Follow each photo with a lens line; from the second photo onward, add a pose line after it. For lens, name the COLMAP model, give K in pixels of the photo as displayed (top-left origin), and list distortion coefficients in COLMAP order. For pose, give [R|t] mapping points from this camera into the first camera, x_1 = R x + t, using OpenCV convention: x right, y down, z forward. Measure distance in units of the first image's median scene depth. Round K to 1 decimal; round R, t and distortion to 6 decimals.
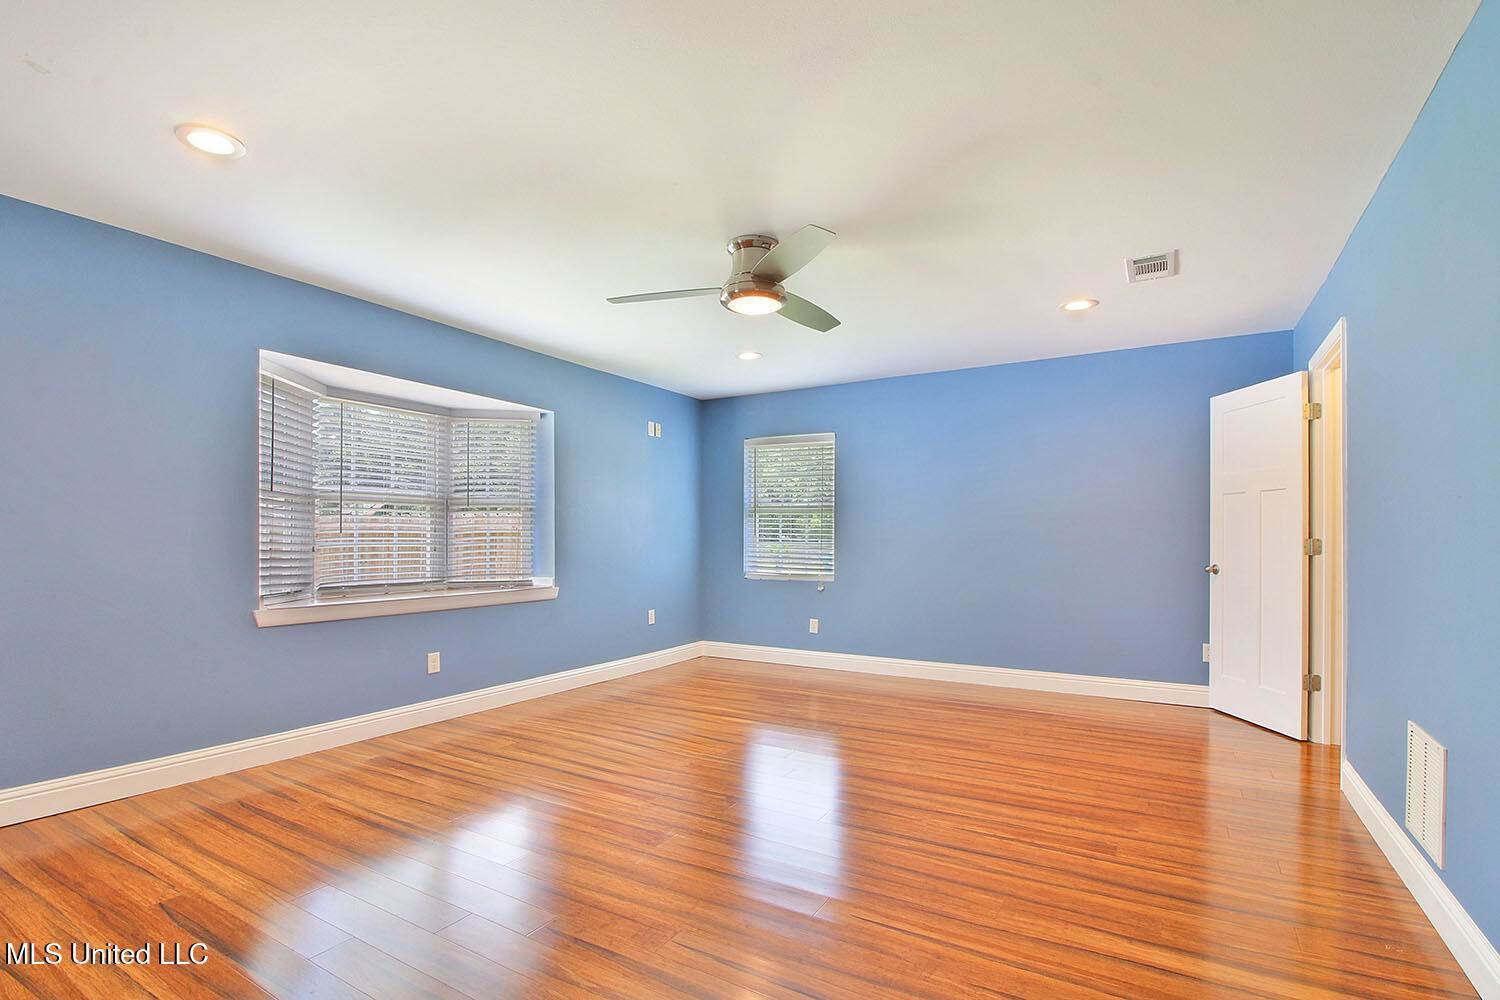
lens RADIAL K [[700.9, 0, 751.9], [0, 700.9, 534.6], [0, 0, 1]] dist [0.000671, -0.018283]
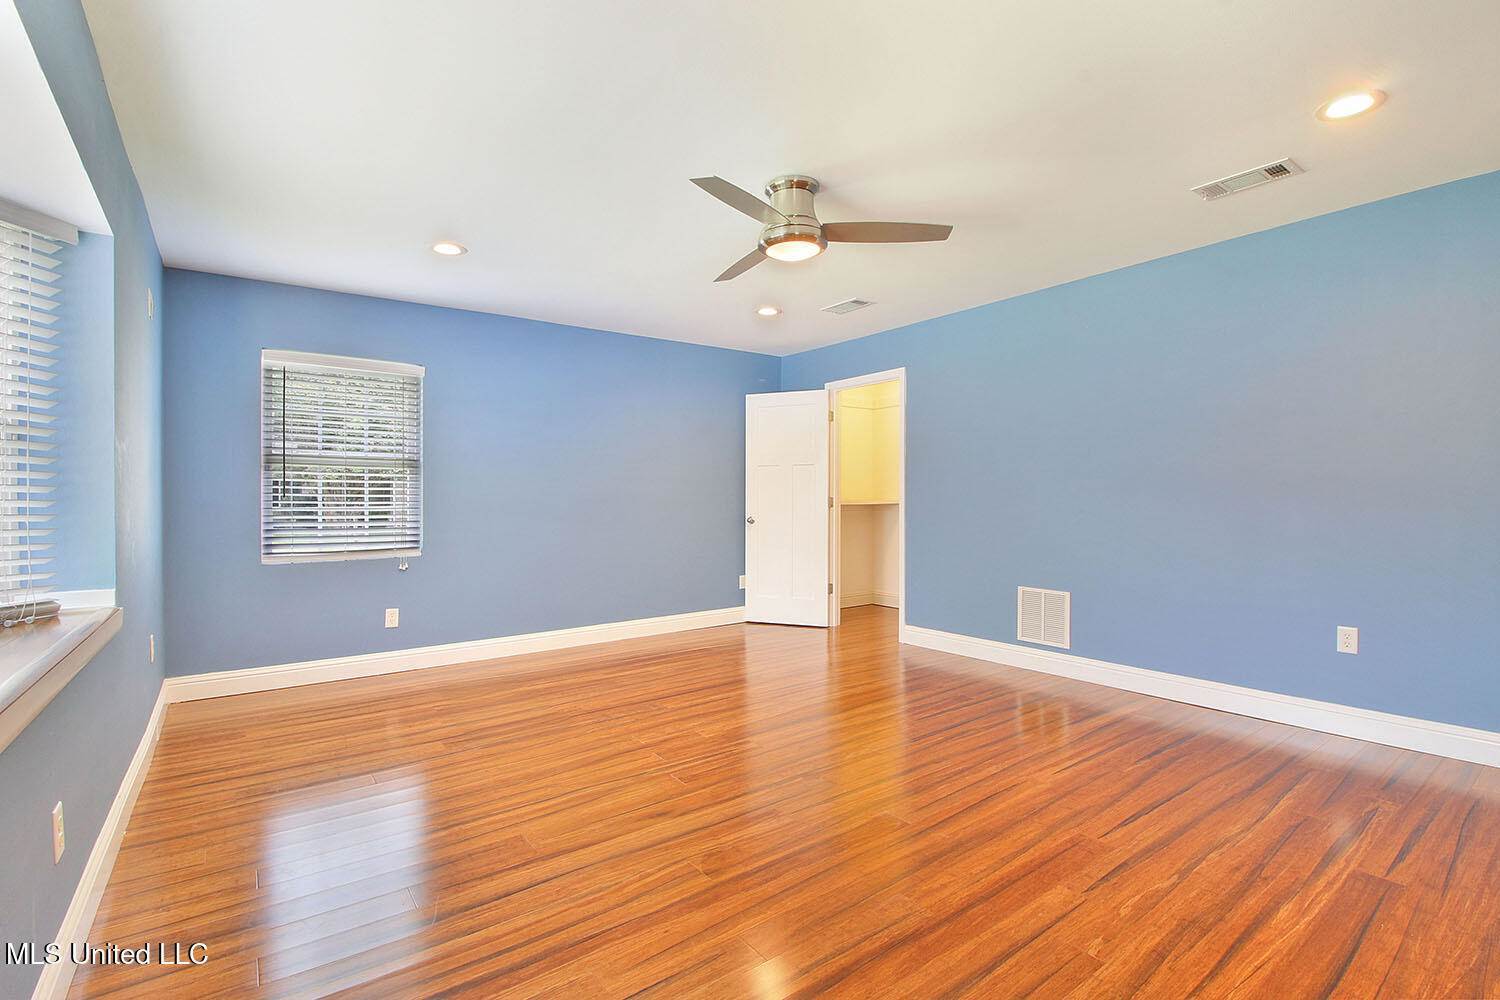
lens RADIAL K [[697.0, 0, 759.8], [0, 697.0, 501.0], [0, 0, 1]] dist [0.003160, -0.017115]
pose [[0.378990, -0.008984, 0.925357, -0.606496], [0.004532, 0.999959, 0.007852, 0.000901], [-0.925390, 0.001218, 0.379015, 0.466999]]
